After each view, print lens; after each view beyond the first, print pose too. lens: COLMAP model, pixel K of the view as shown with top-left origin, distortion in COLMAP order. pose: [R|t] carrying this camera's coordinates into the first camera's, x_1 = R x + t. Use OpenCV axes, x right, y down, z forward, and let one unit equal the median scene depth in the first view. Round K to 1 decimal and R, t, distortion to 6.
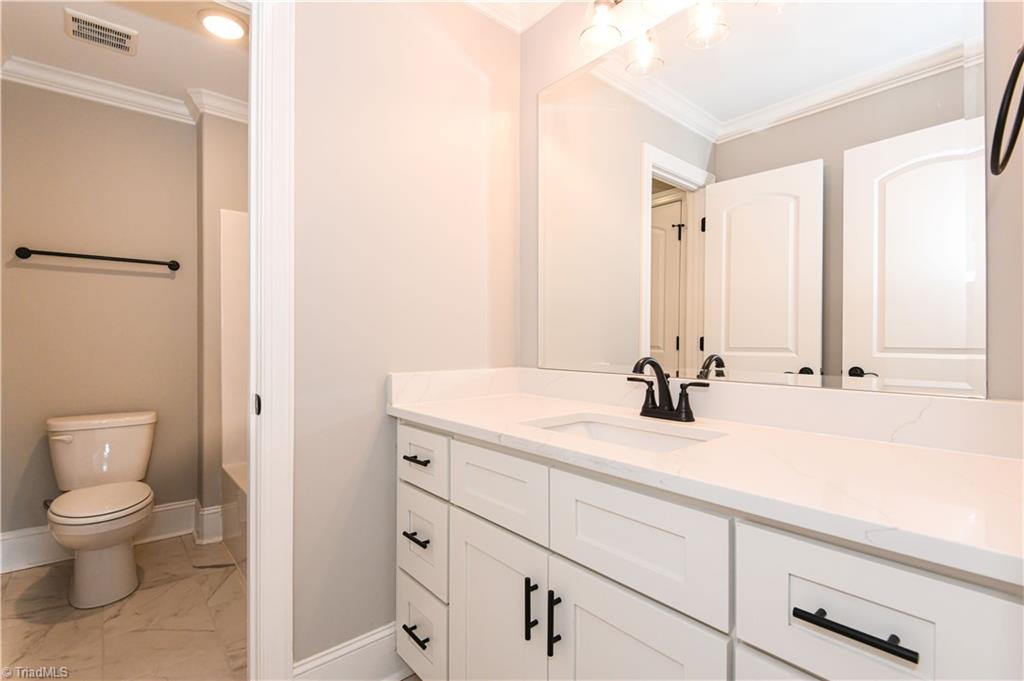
lens RADIAL K [[468.5, 0, 512.0], [0, 468.5, 340.5], [0, 0, 1]] dist [0.018651, -0.026186]
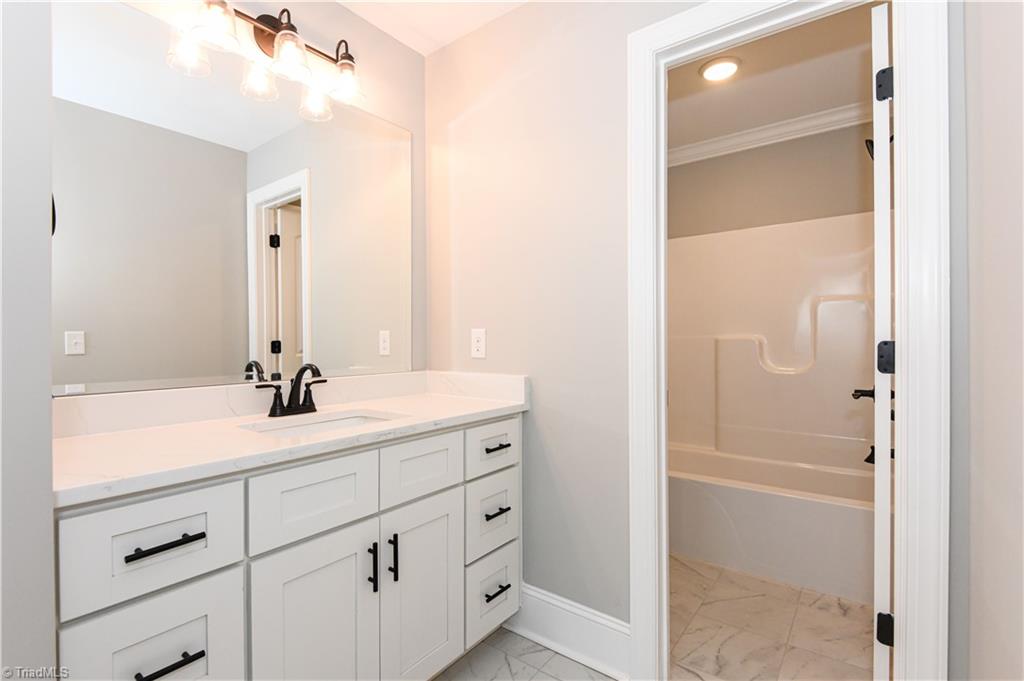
lens RADIAL K [[468.5, 0, 512.0], [0, 468.5, 340.5], [0, 0, 1]] dist [0.018651, -0.026186]
pose [[-0.213873, -0.001404, 0.976861, -1.003221], [0.010953, 0.999933, 0.003835, -0.022564], [-0.976800, 0.011519, -0.213843, 0.728800]]
